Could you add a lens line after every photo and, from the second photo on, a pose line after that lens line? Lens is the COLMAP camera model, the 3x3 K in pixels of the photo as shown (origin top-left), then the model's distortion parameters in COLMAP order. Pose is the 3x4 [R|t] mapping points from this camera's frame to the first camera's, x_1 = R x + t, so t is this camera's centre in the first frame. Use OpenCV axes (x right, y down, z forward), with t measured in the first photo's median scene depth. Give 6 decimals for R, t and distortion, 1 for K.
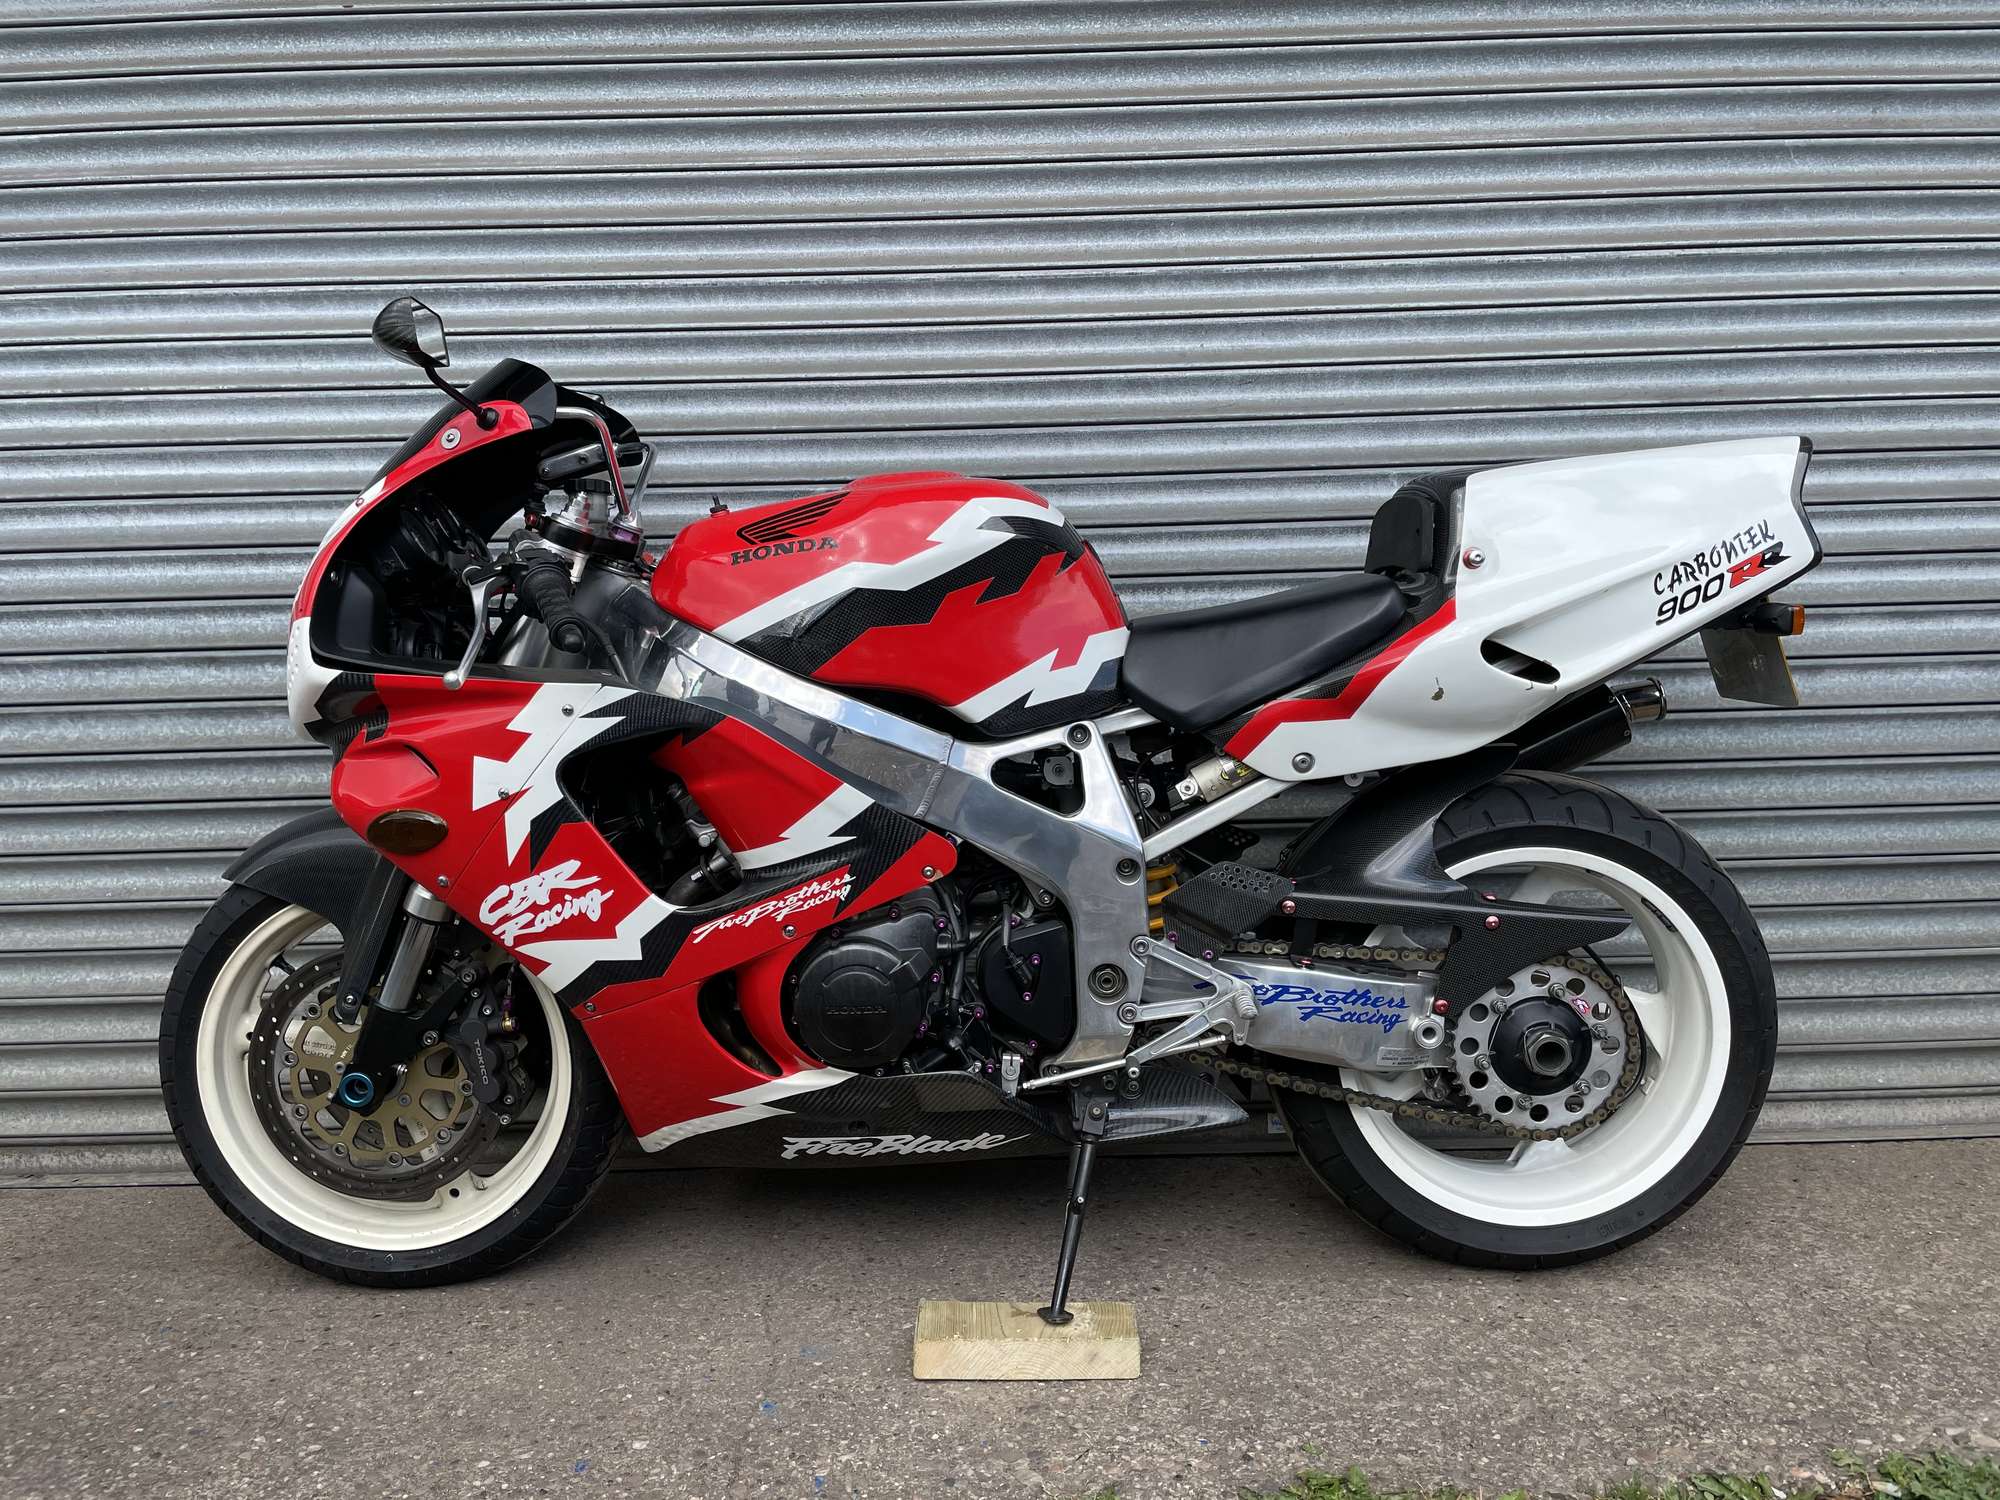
lens RADIAL K [[1499.7, 0, 1001.3], [0, 1499.7, 739.2], [0, 0, 1]] dist [0.088335, -0.123026]
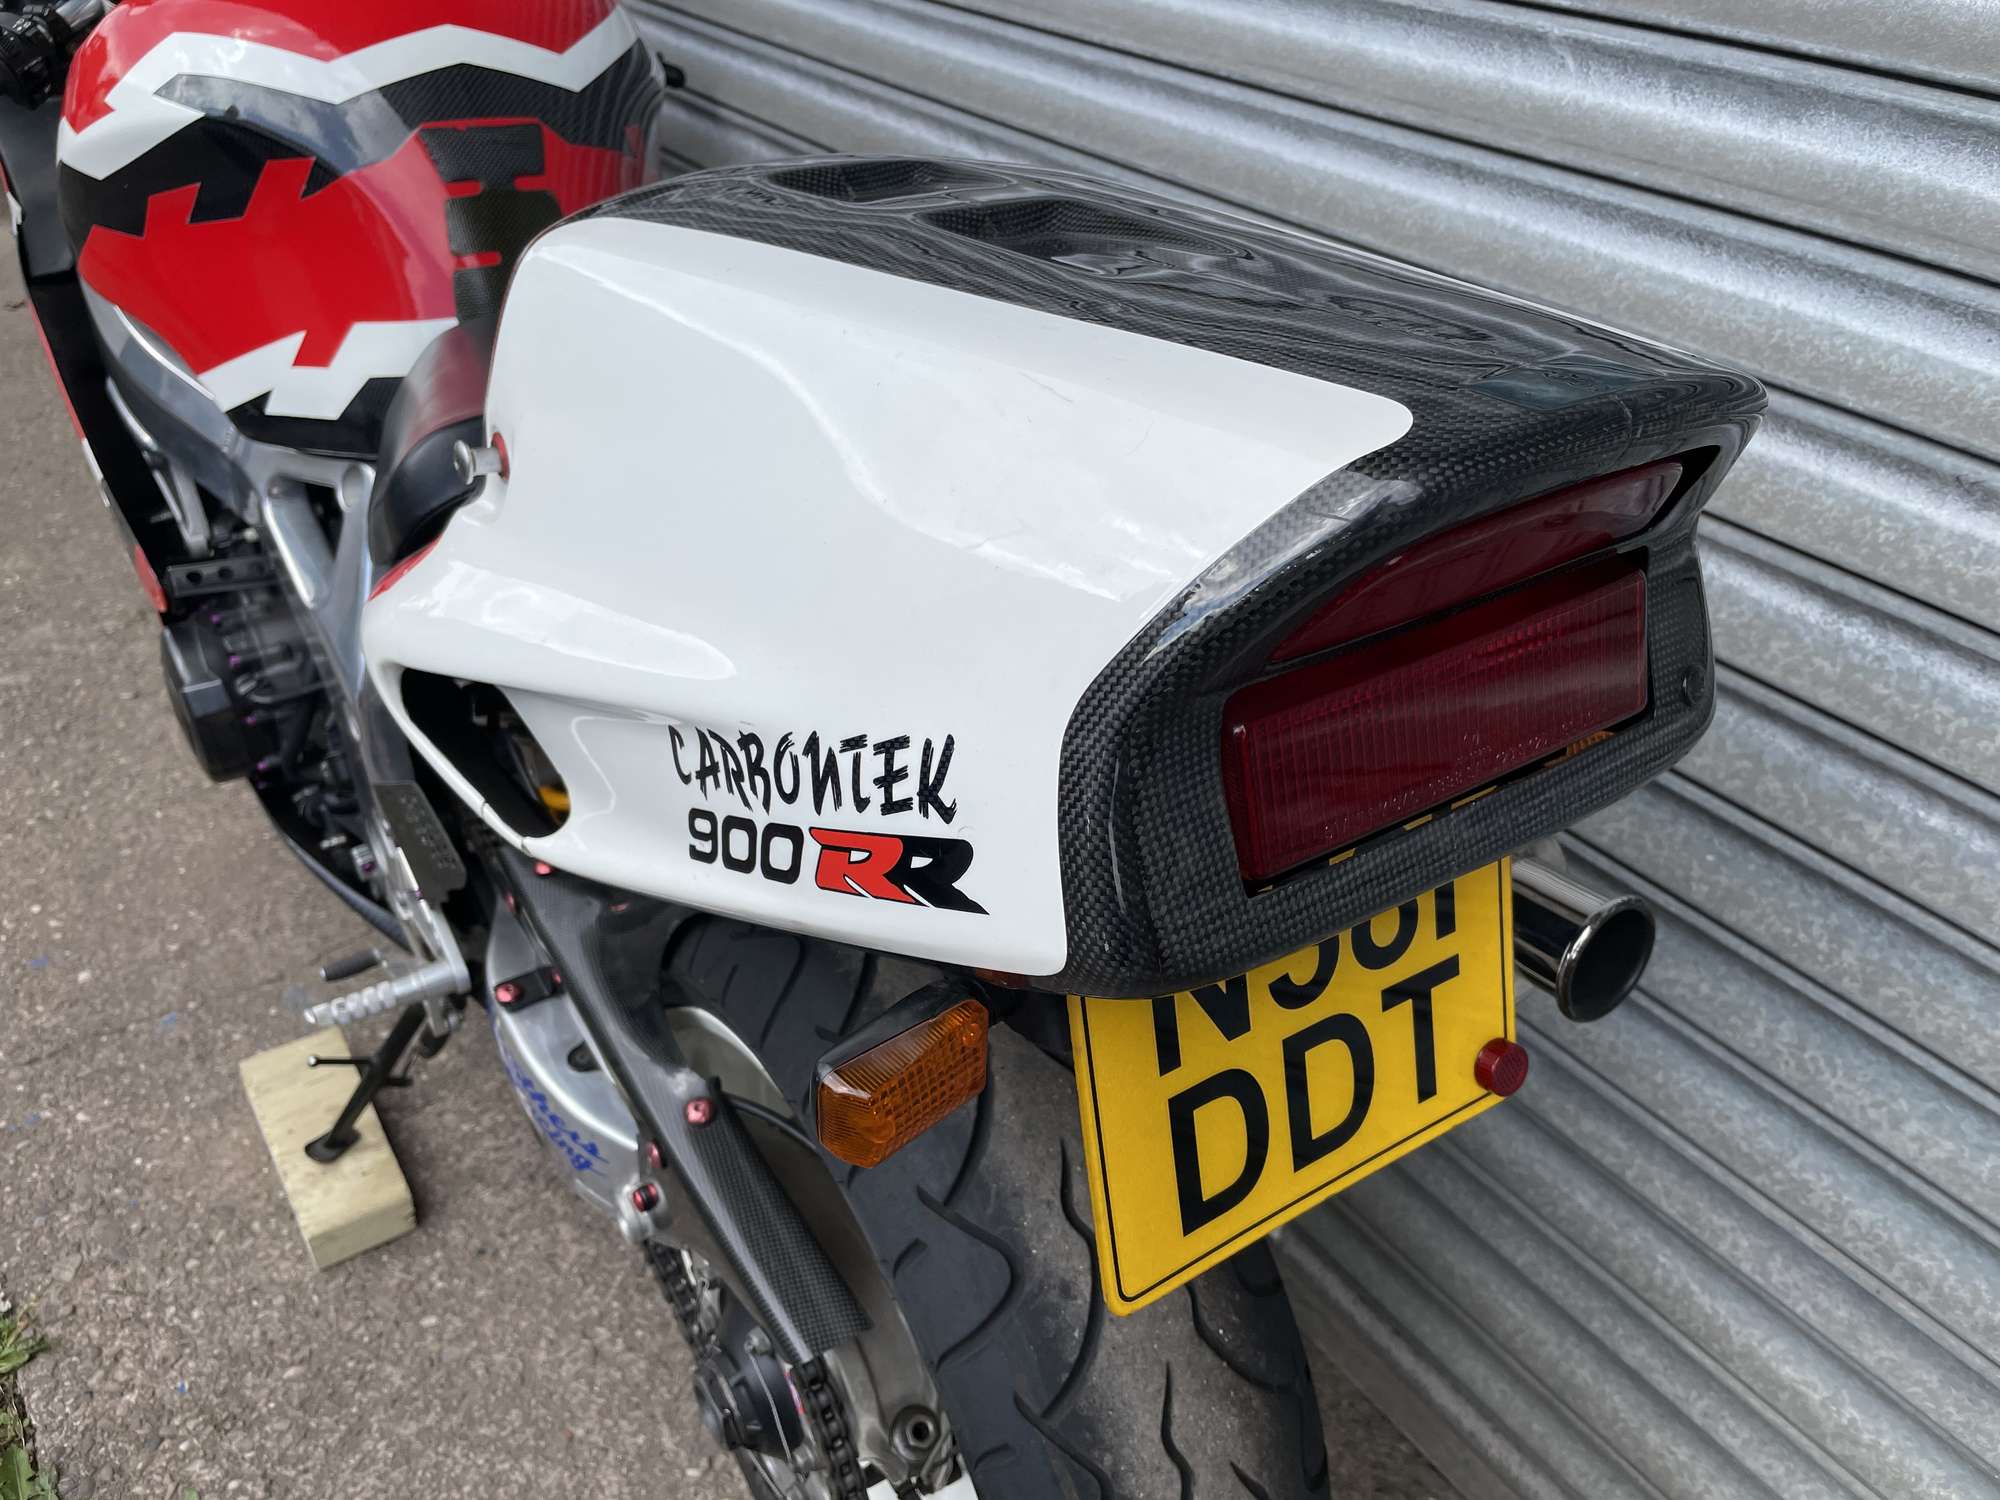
lens RADIAL K [[1527.6, 0, 1009.9], [0, 1527.6, 731.3], [0, 0, 1]] dist [0.061687, -0.093752]
pose [[0.579864, 0.484968, -0.654648, 0.510690], [-0.128790, 0.847993, 0.514122, -0.209456], [0.804470, -0.213808, 0.554179, 0.662215]]
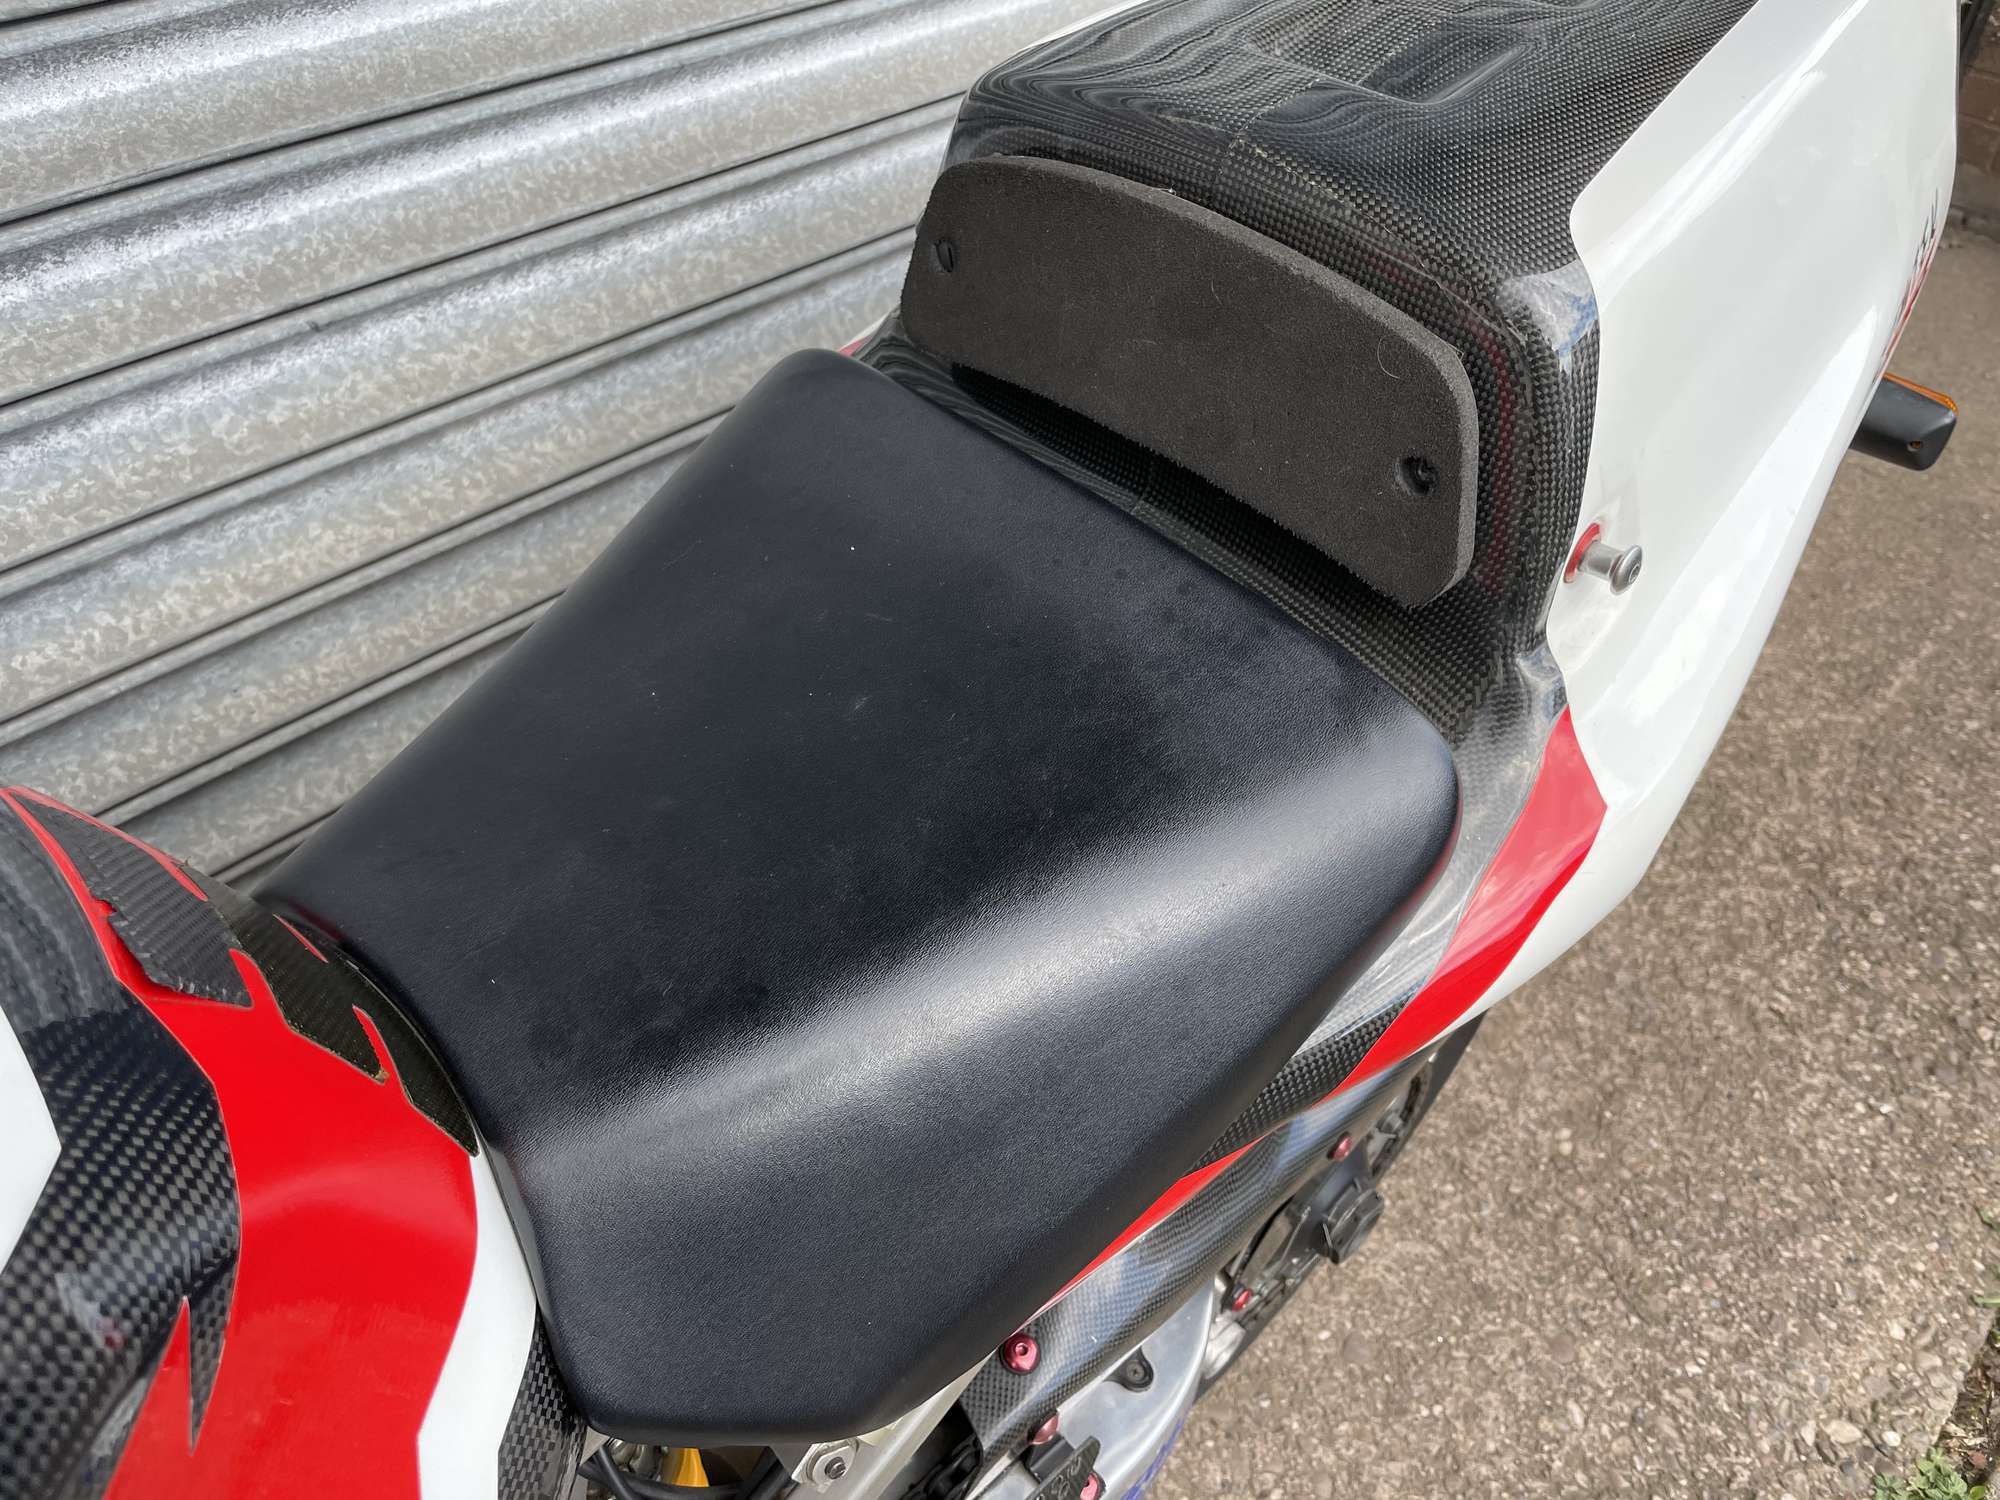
lens RADIAL K [[1499.7, 0, 1001.3], [0, 1499.7, 739.2], [0, 0, 1]] dist [0.088335, -0.123026]
pose [[0.695260, -0.442688, 0.566252, 0.033143], [-0.000162, 0.787723, 0.616030, -0.209798], [-0.718758, -0.428393, 0.547600, 0.683430]]
